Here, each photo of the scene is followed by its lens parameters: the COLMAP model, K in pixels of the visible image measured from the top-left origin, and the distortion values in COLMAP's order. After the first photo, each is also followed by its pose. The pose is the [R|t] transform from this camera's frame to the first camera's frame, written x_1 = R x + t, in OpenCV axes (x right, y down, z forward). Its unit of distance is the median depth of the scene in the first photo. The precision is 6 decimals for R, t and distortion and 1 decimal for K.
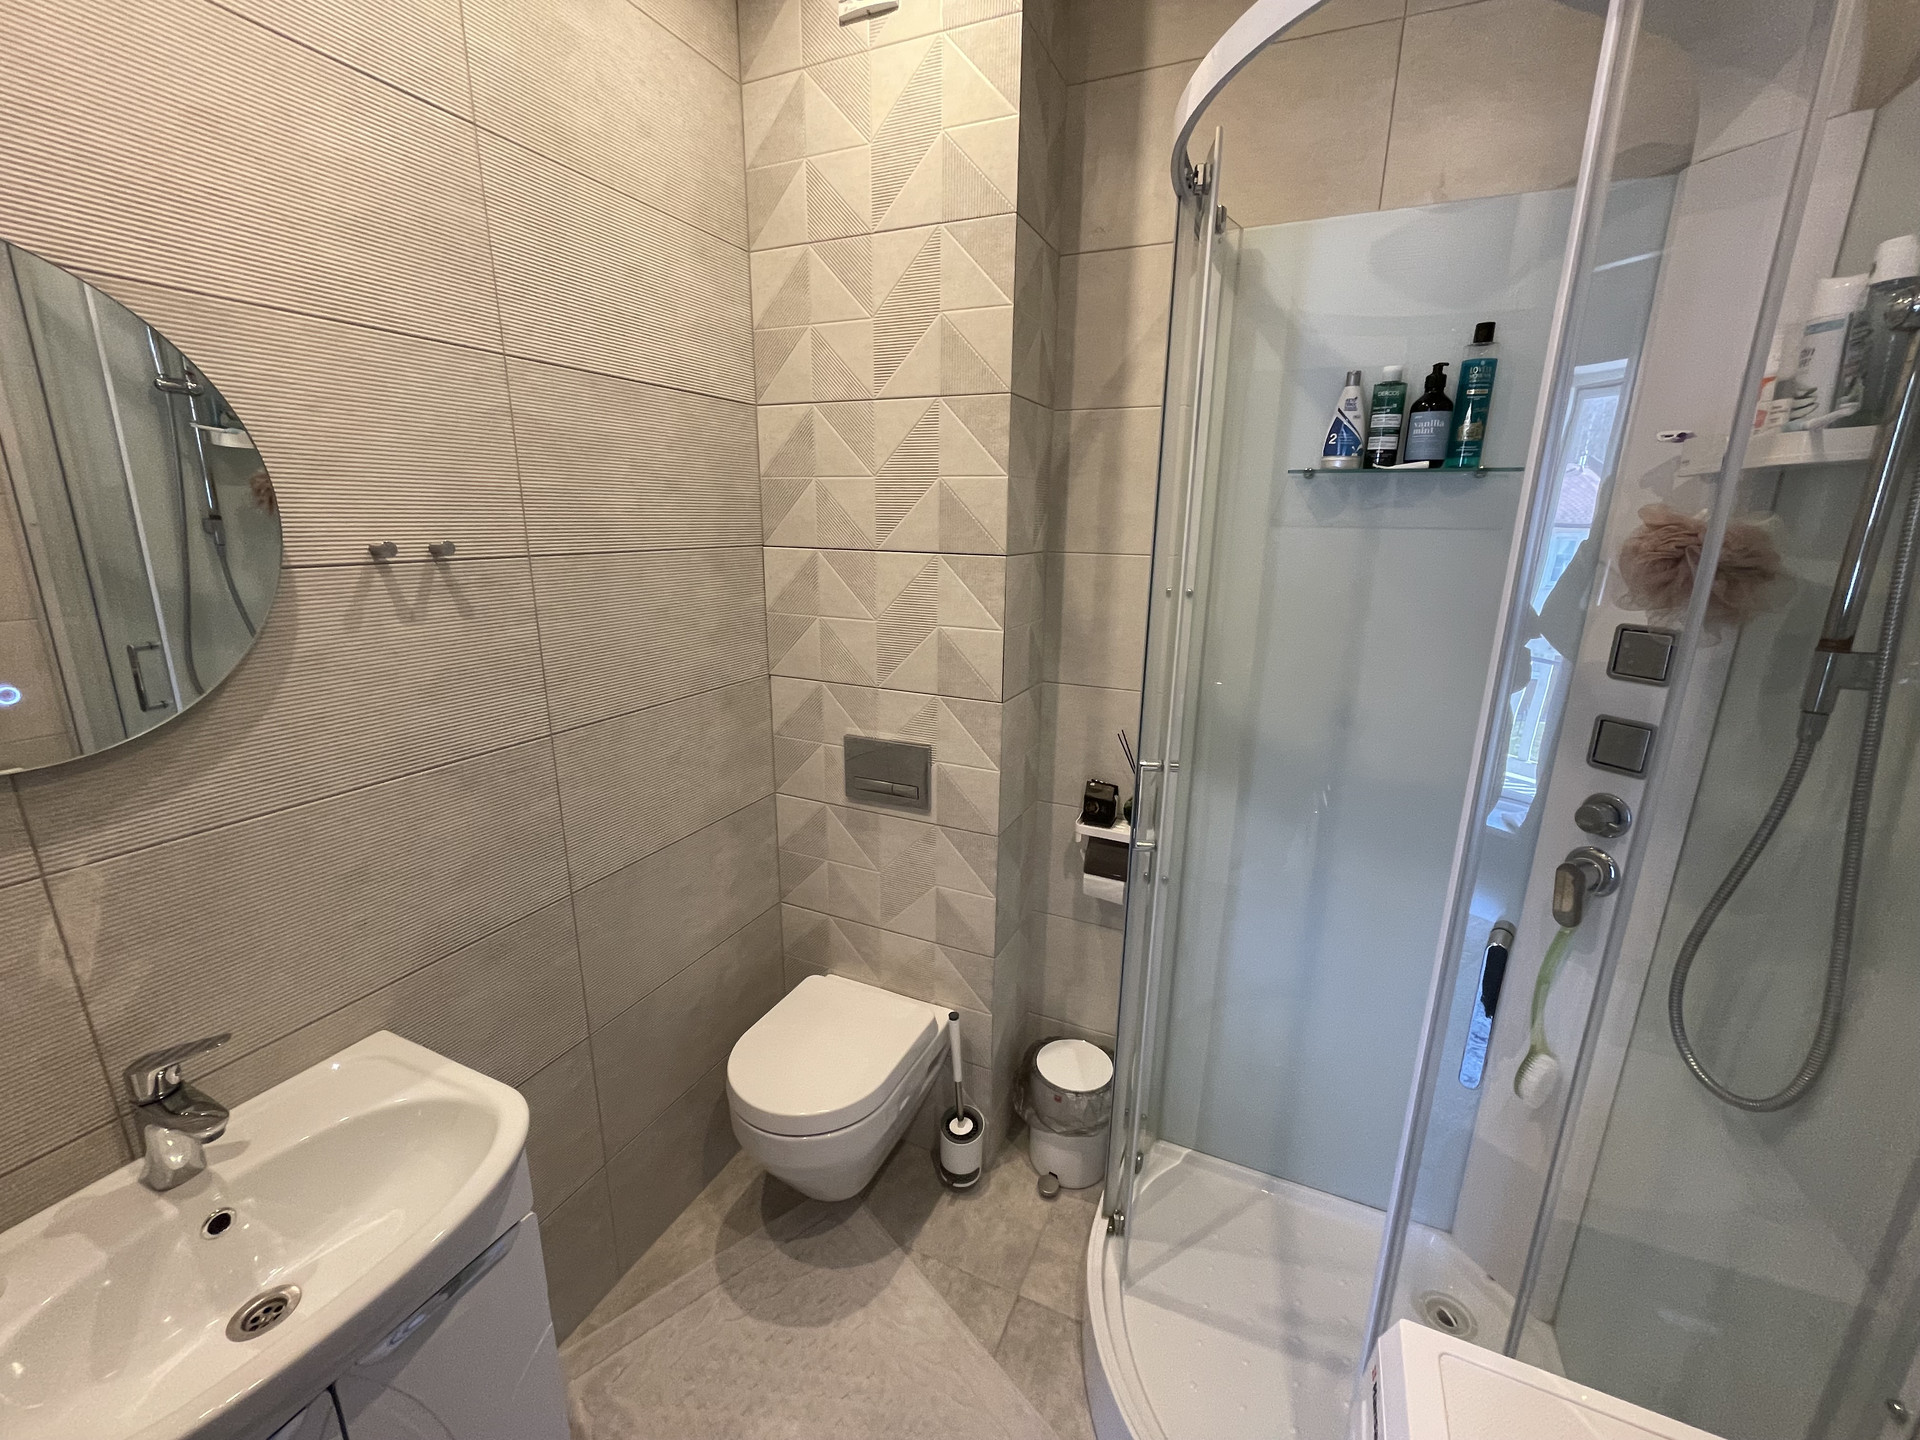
lens RADIAL K [[776.0, 0, 961.7], [0, 776.0, 717.7], [0, 0, 1]] dist [-0.005341, 0.001393]
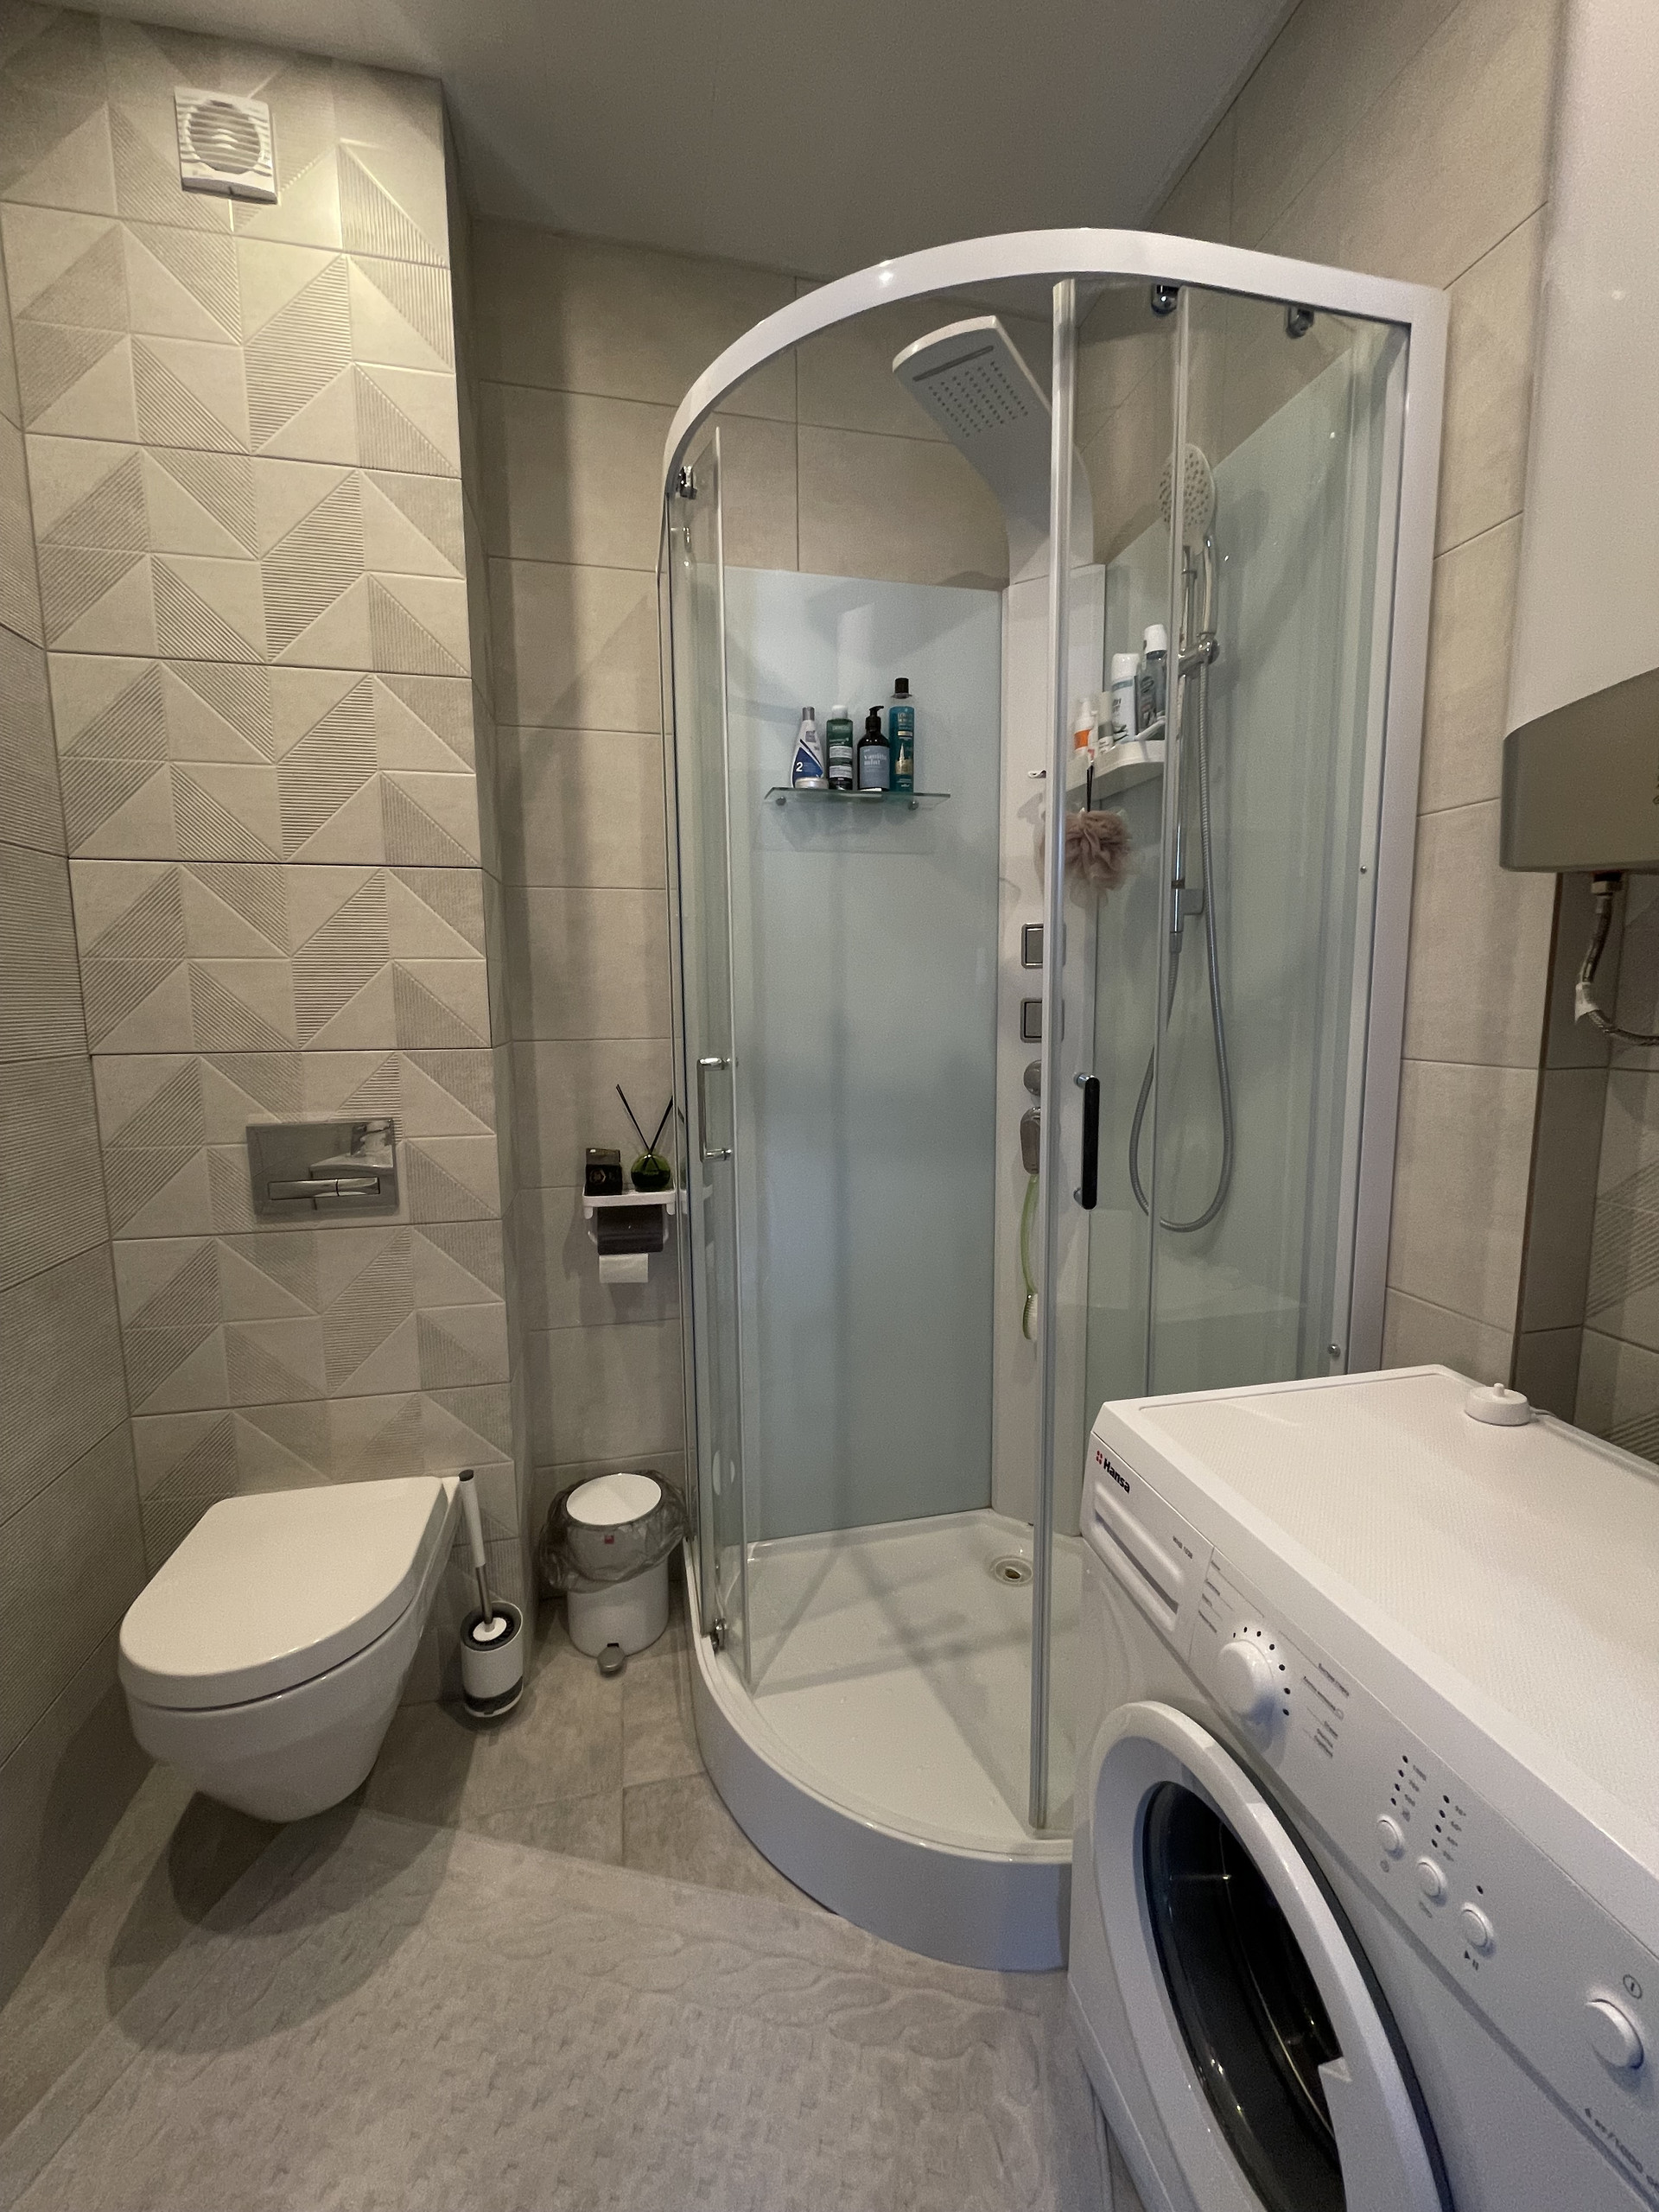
lens RADIAL K [[894.0, 0, 832.2], [0, 894.0, 1102.8], [0, 0, 1]] dist [-0.005341, 0.001393]
pose [[0.796768, -0.094295, 0.596882, -0.221490], [0.172414, 0.982166, -0.074991, 0.164159], [-0.579166, 0.162661, 0.798816, 0.045545]]
